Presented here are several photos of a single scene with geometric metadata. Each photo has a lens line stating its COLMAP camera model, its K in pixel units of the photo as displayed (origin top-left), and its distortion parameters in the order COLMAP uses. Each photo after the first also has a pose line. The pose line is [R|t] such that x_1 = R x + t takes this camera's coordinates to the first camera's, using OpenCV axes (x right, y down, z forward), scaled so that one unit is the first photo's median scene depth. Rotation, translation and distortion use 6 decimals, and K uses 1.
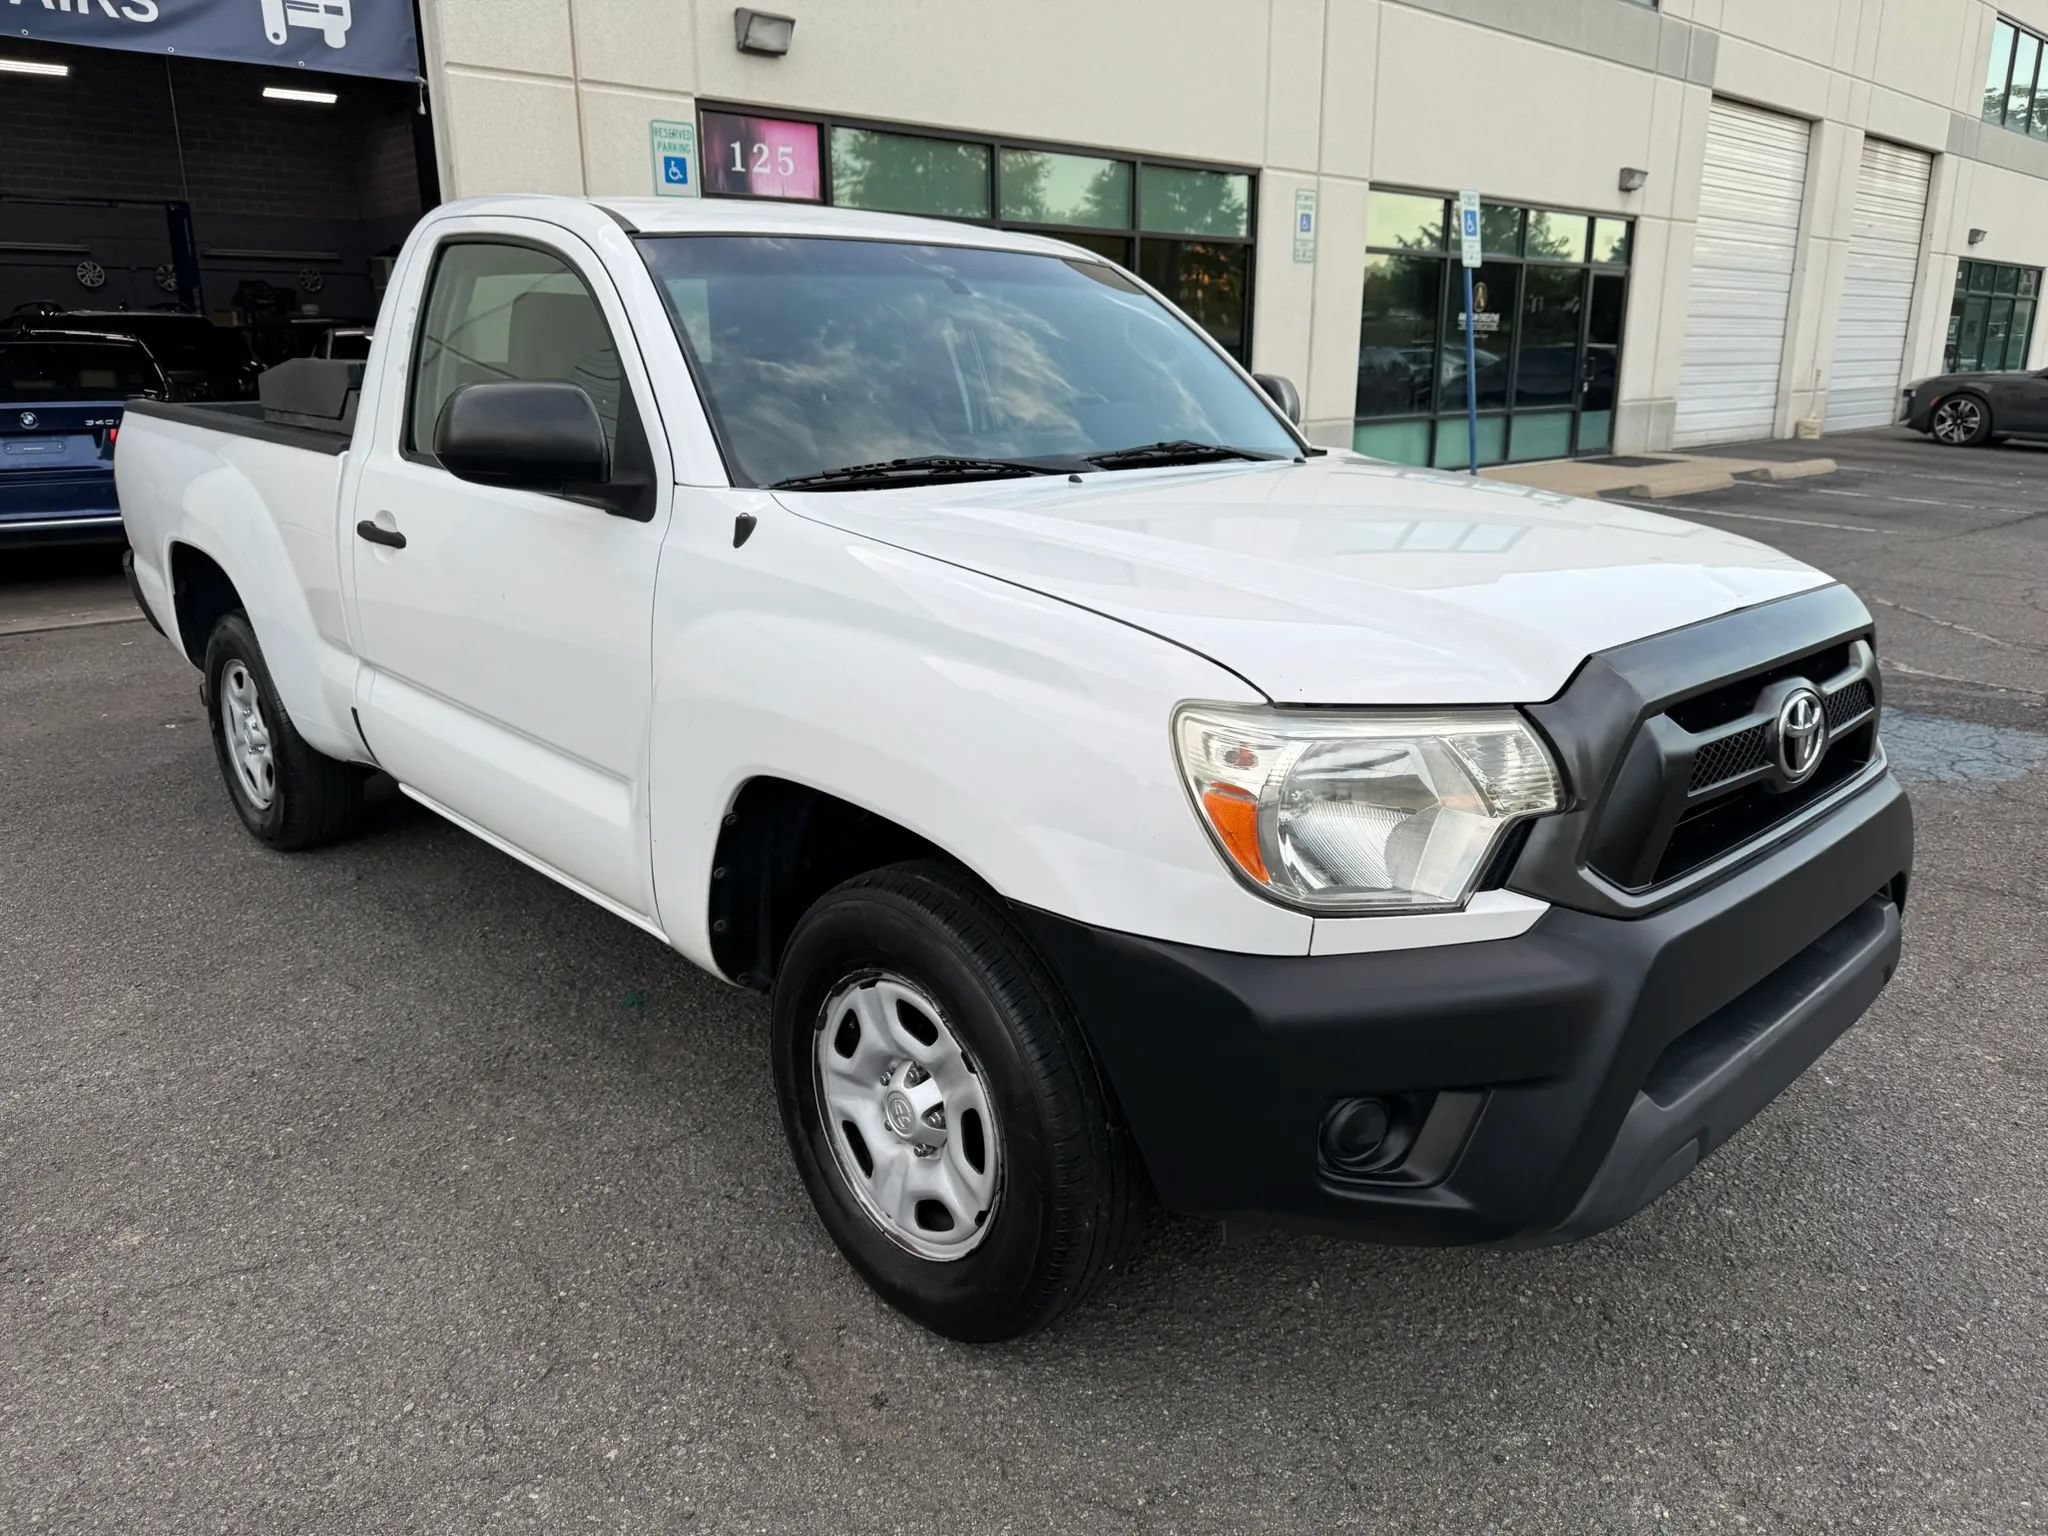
lens RADIAL K [[1457.6, 0, 1031.8], [0, 1457.6, 767.5], [0, 0, 1]] dist [0.001374, -0.011373]
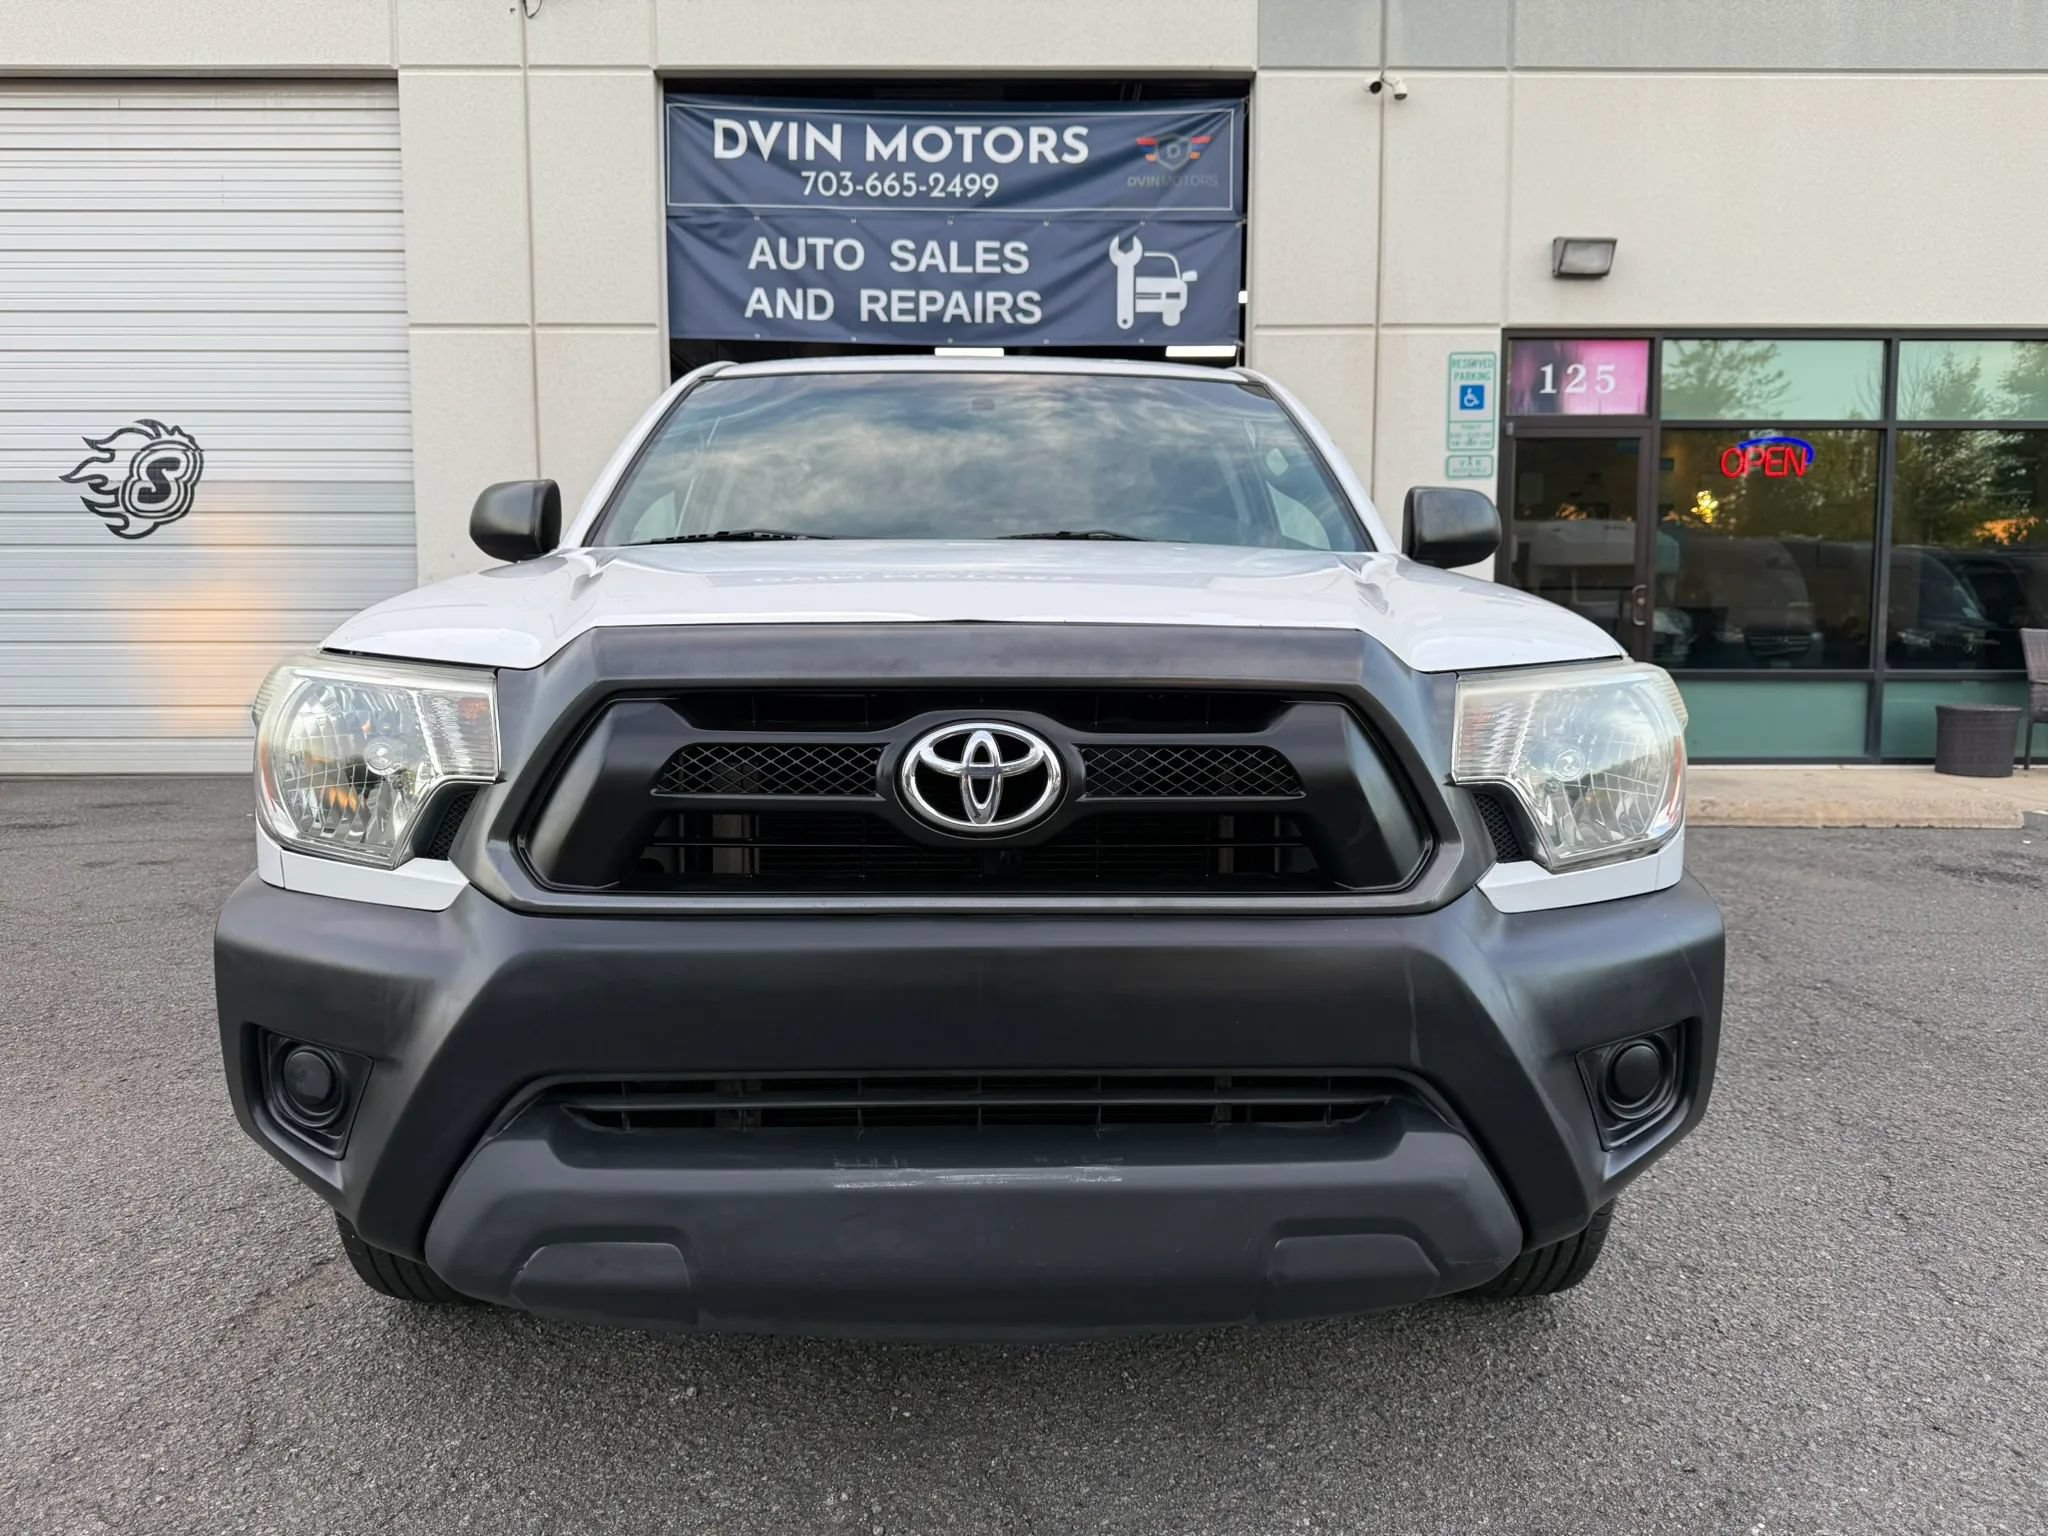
lens RADIAL K [[1445.8, 0, 1020.0], [0, 1445.8, 760.2], [0, 0, 1]] dist [0.006831, -0.013886]
pose [[0.739805, 0.065936, -0.669582, 0.198250], [-0.185415, 0.976631, -0.108688, 0.008679], [0.646768, 0.204559, 0.734742, 0.088267]]
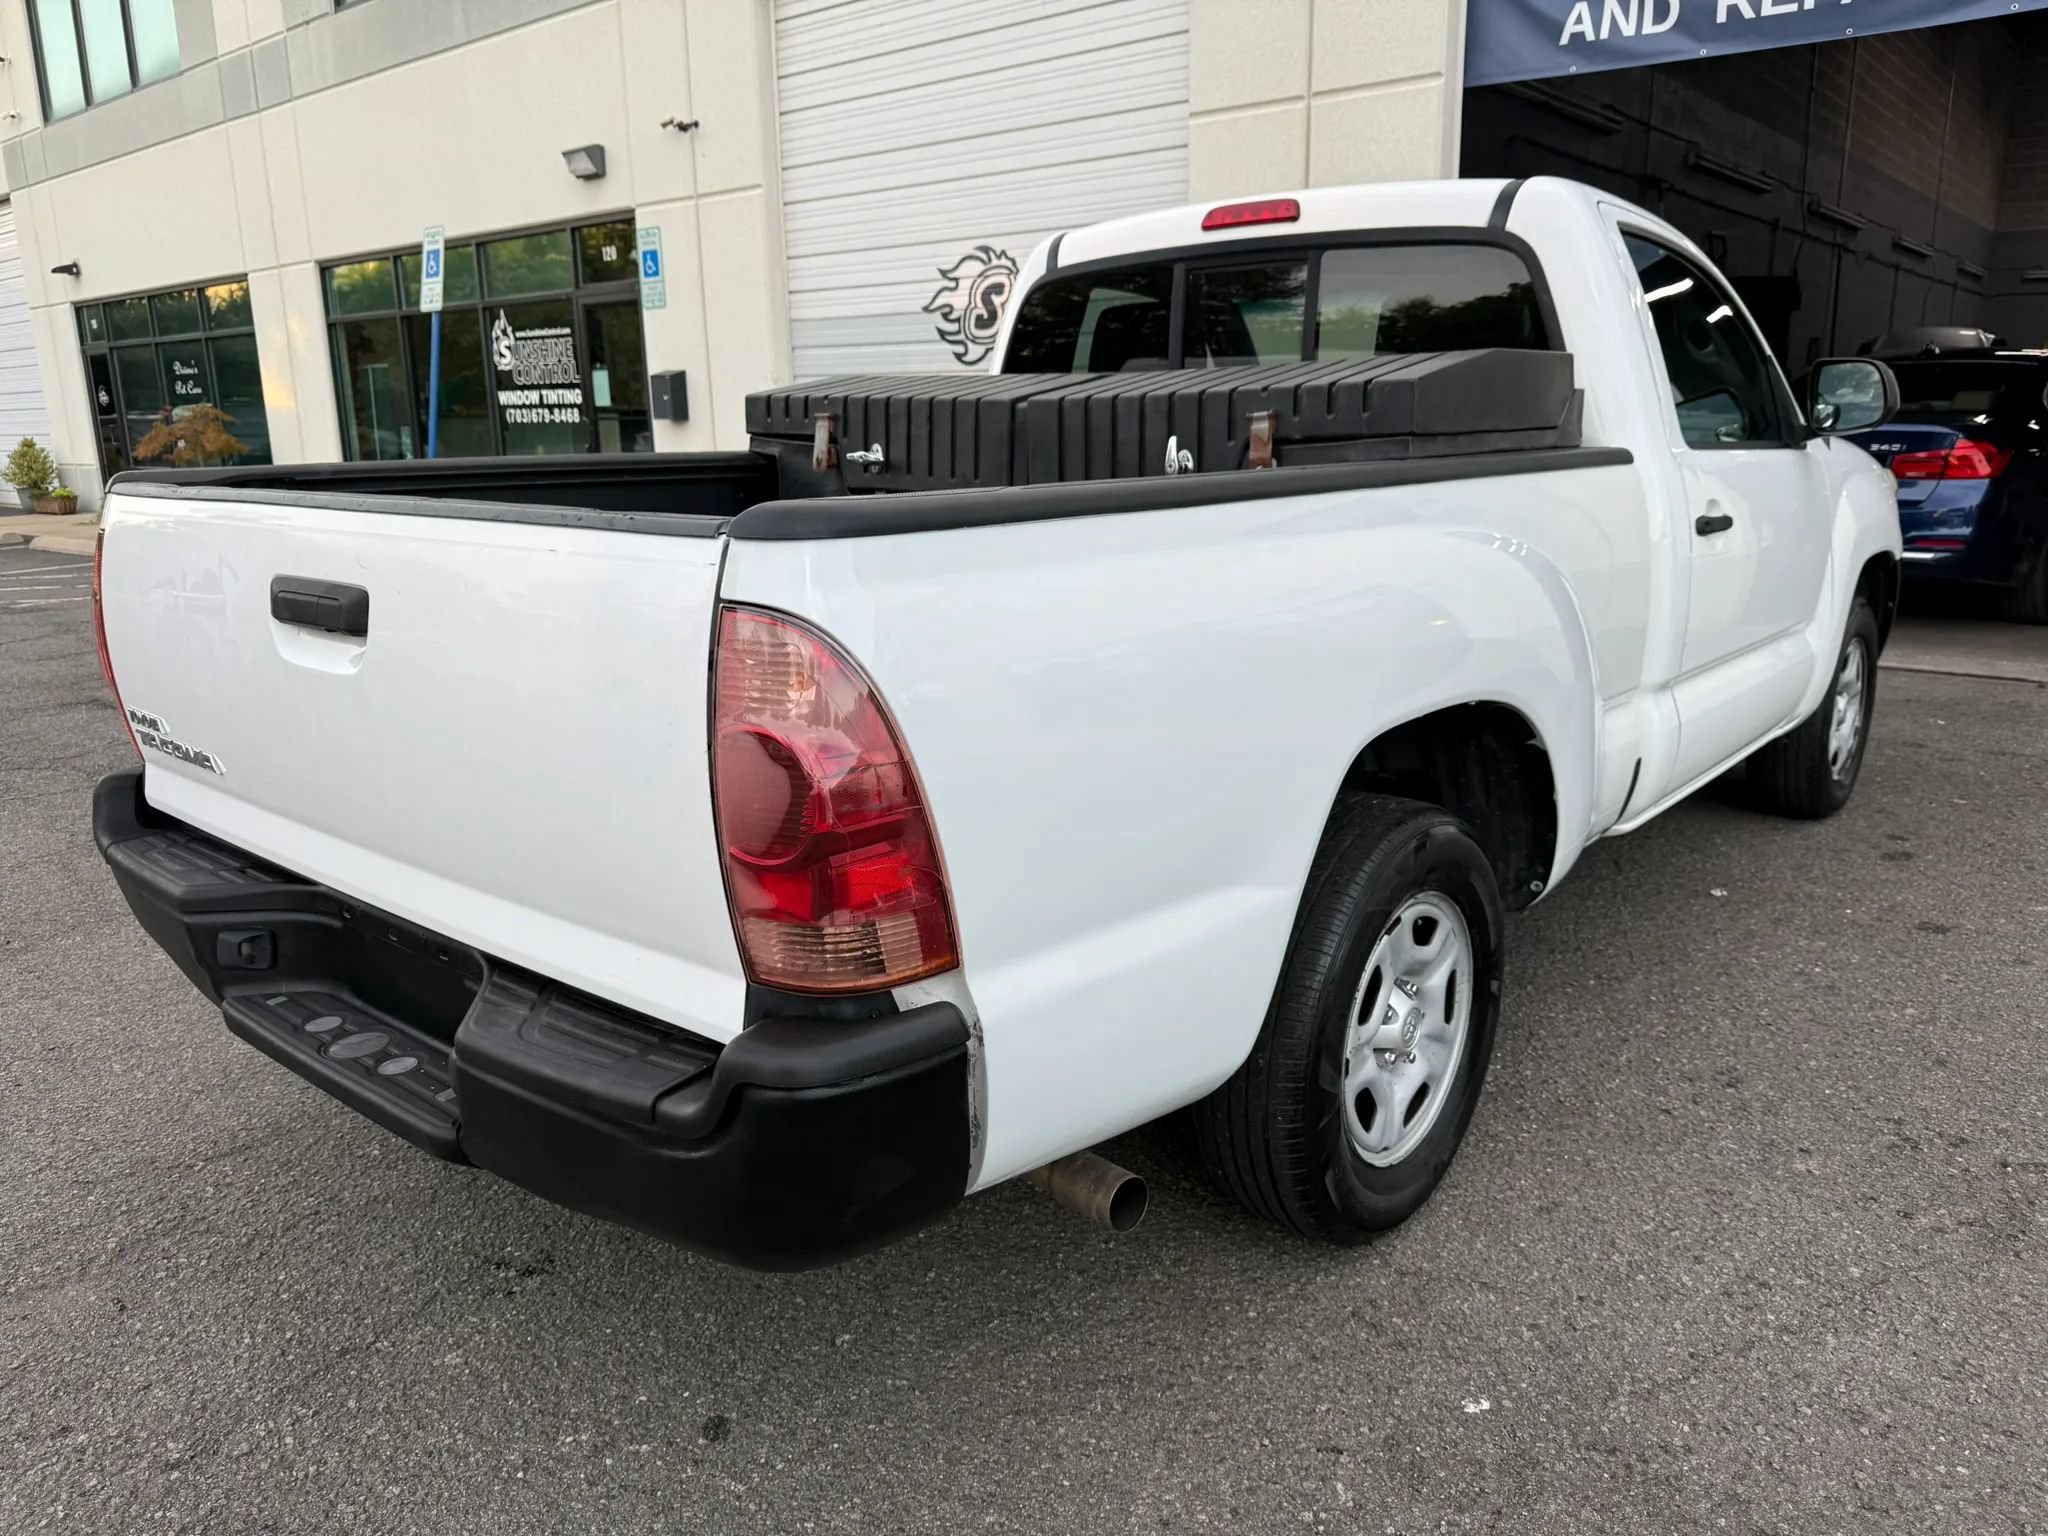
lens RADIAL K [[1457.6, 0, 1037.0], [0, 1457.6, 774.4], [0, 0, 1]] dist [0.001374, -0.011373]
pose [[0.133934, 0.240828, -0.961282, 0.175738], [-0.256378, 0.945418, 0.201133, -0.073703], [0.957252, 0.219513, 0.188367, 0.293723]]
